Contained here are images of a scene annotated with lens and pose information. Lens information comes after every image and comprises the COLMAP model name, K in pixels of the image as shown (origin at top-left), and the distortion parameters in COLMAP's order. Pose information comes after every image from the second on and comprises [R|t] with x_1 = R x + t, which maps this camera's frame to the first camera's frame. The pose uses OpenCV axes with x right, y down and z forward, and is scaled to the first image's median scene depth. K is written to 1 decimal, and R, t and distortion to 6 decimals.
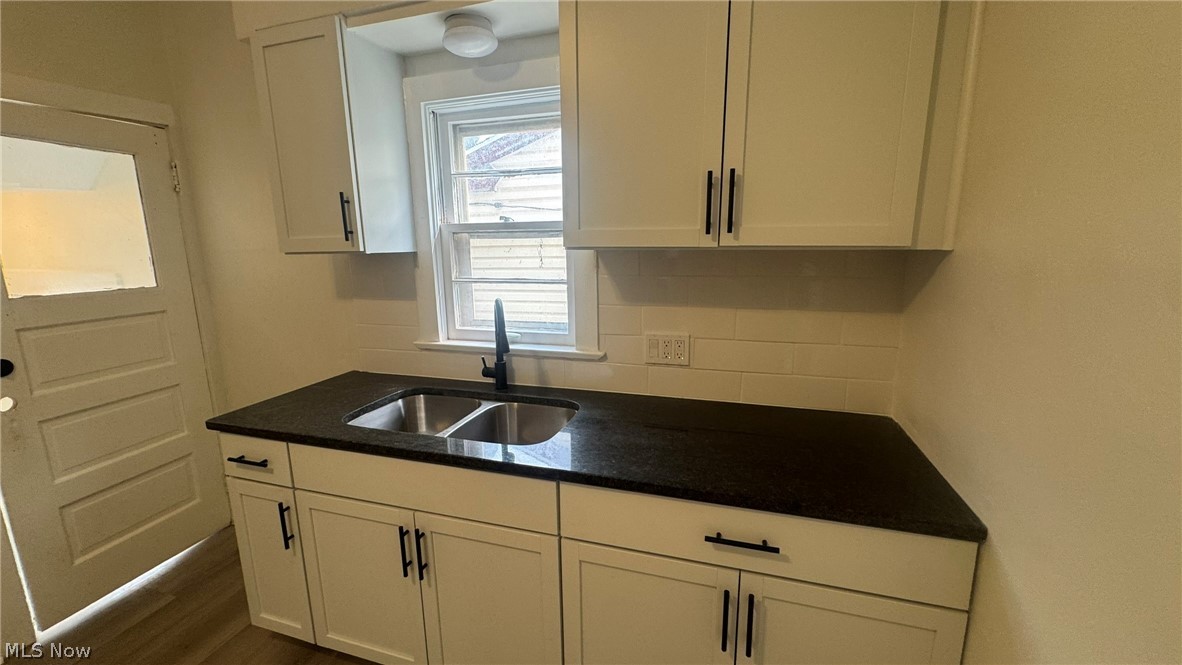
lens RADIAL K [[477.4, 0, 593.2], [0, 477.4, 332.5], [0, 0, 1]] dist [0.000788, -0.000201]
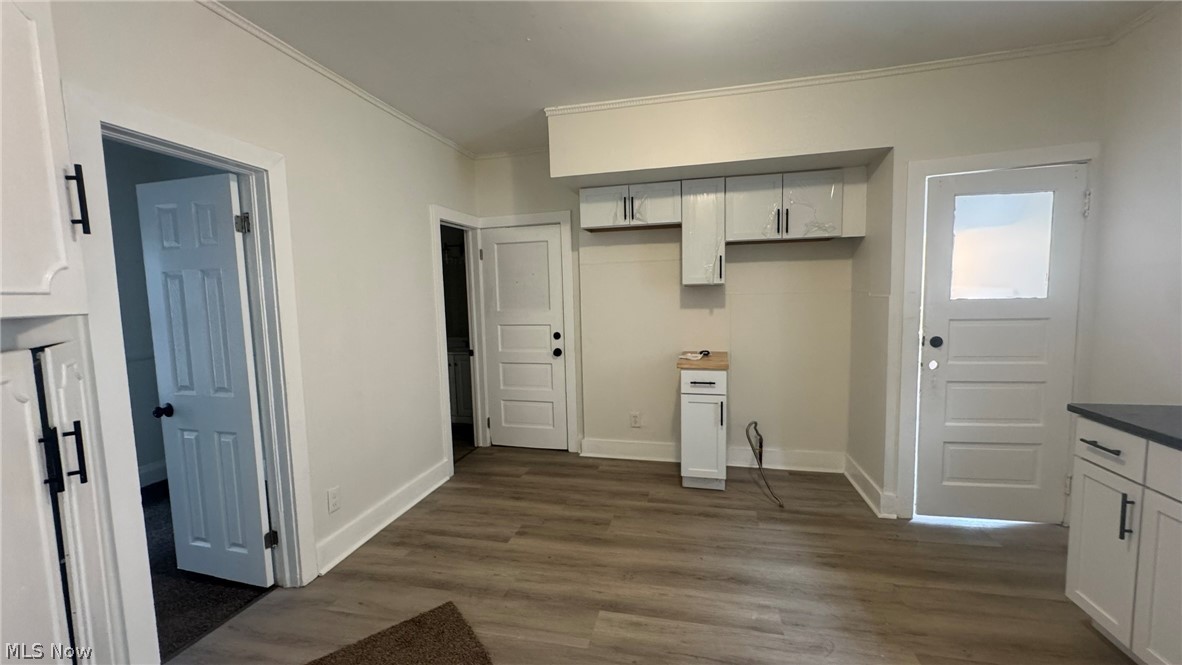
lens RADIAL K [[477.4, 0, 593.2], [0, 477.4, 332.5], [0, 0, 1]] dist [0.000788, -0.000201]
pose [[0.092649, 0.097794, -0.990885, 0.238351], [-0.169203, 0.982237, 0.081120, 0.114267], [0.981217, 0.160145, 0.107550, -0.312360]]
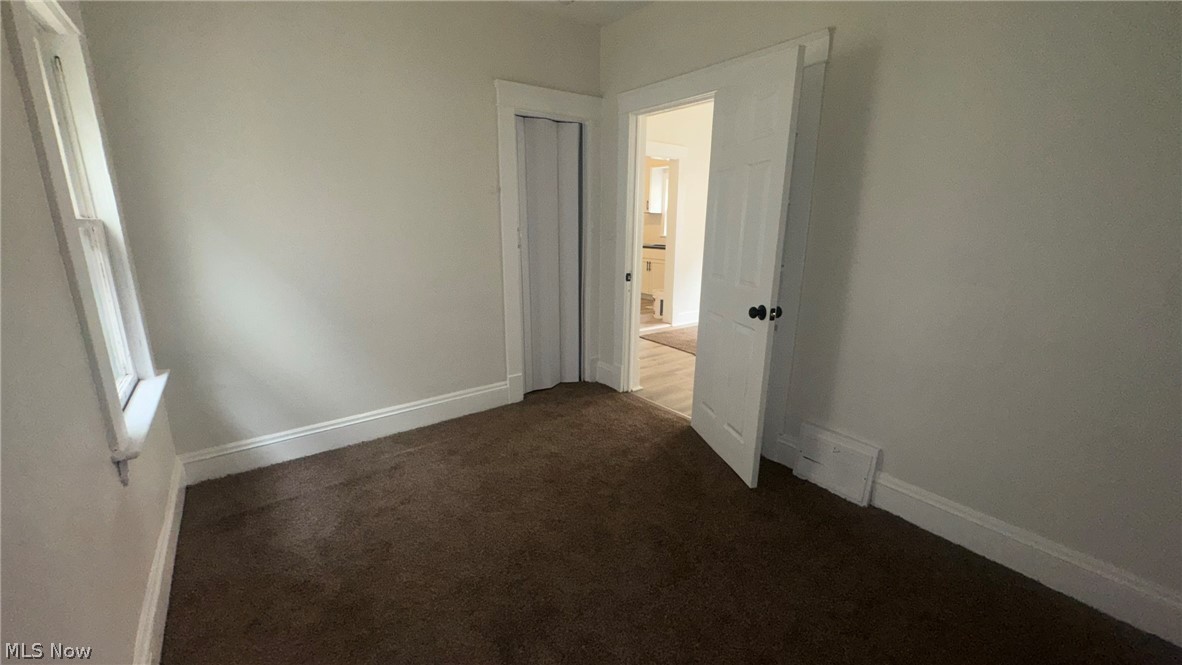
lens RADIAL K [[477.4, 0, 593.2], [0, 477.4, 332.5], [0, 0, 1]] dist [0.000788, -0.000201]
pose [[0.811328, 0.155277, -0.563592, 2.199921], [-0.133874, 0.987810, 0.079434, 0.812242], [0.569056, 0.011004, 0.822225, -3.678465]]
